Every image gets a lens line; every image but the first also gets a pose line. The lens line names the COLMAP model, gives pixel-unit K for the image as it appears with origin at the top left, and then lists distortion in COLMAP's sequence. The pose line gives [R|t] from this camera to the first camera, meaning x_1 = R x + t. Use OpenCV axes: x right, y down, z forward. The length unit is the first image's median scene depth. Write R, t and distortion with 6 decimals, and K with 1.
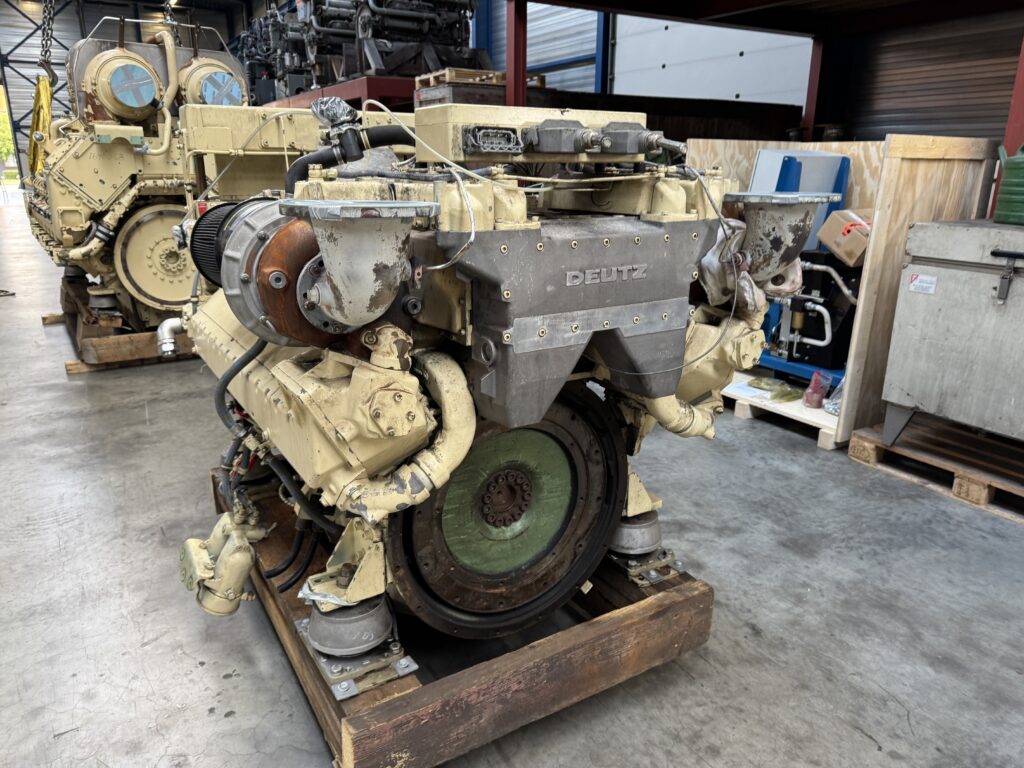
lens RADIAL K [[729.0, 0, 512.0], [0, 729.0, 384.0], [0, 0, 1]] dist [0.001054, -0.002020]
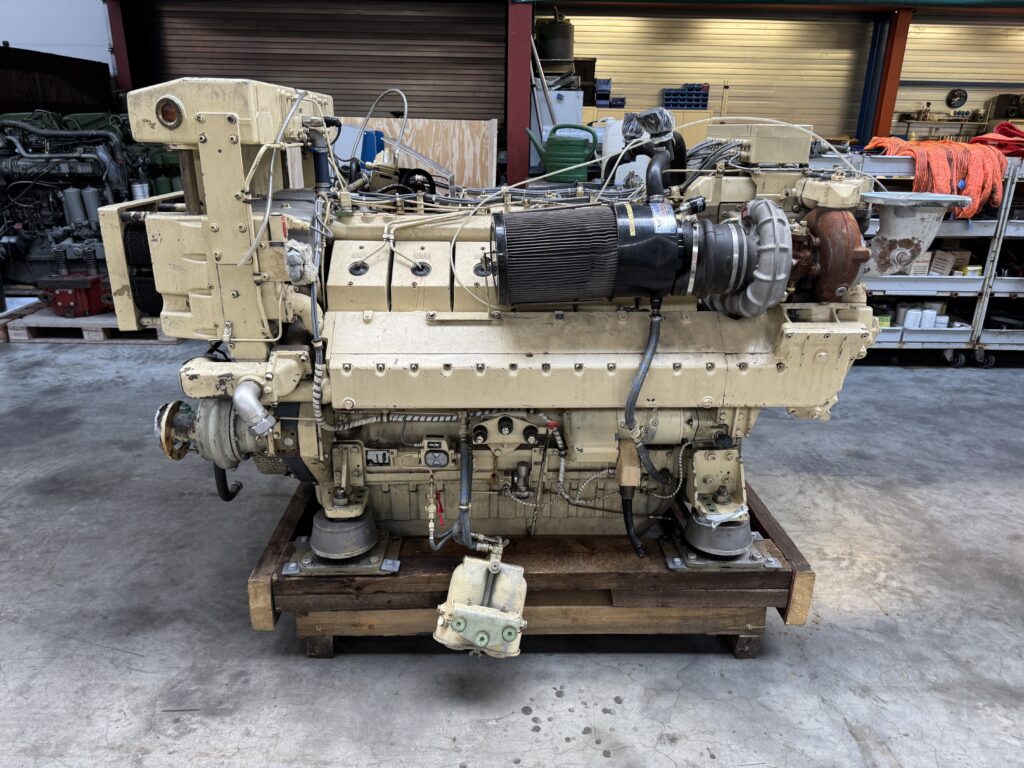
lens RADIAL K [[727.6, 0, 512.0], [0, 727.6, 384.0], [0, 0, 1]] dist [0.006458, -0.000077]
pose [[0.502114, -0.284902, 0.816524, -0.284397], [0.239704, 0.953032, 0.185129, -0.049354], [-0.830917, 0.102768, 0.546823, 0.123657]]
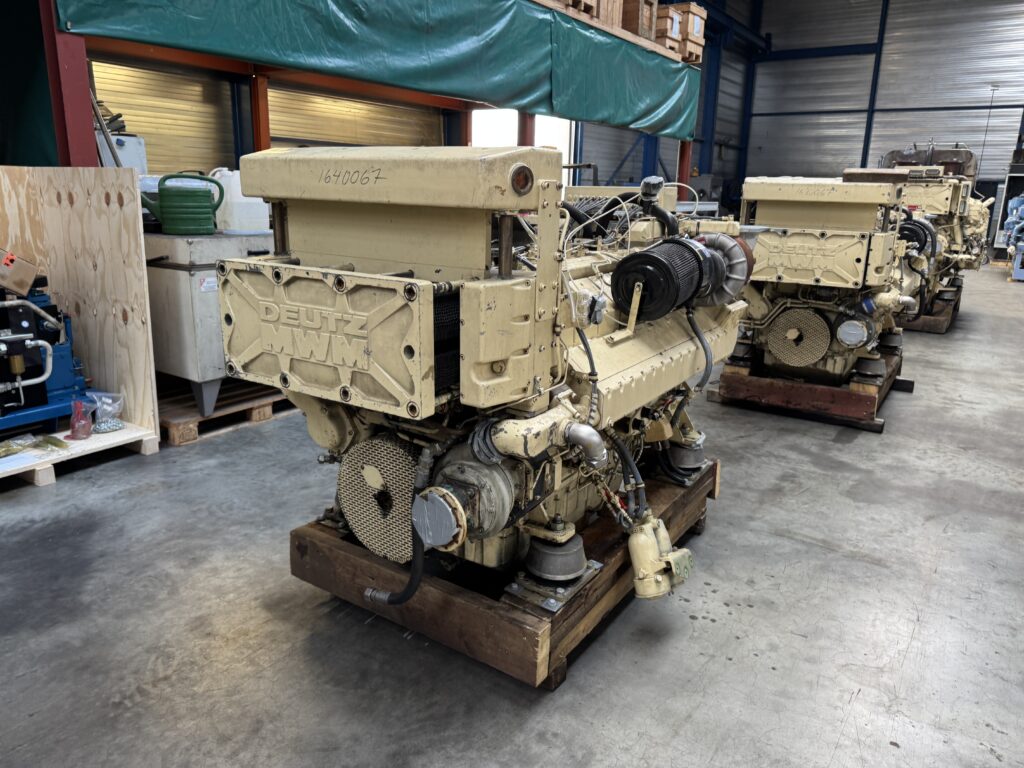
lens RADIAL K [[730.5, 0, 512.4], [0, 730.5, 365.6], [0, 0, 1]] dist [0.029002, -0.001402]
pose [[-0.424530, -0.229044, 0.875964, -0.341815], [0.237280, 0.905516, 0.351767, -0.135751], [-0.873769, 0.357184, -0.330071, 0.404245]]
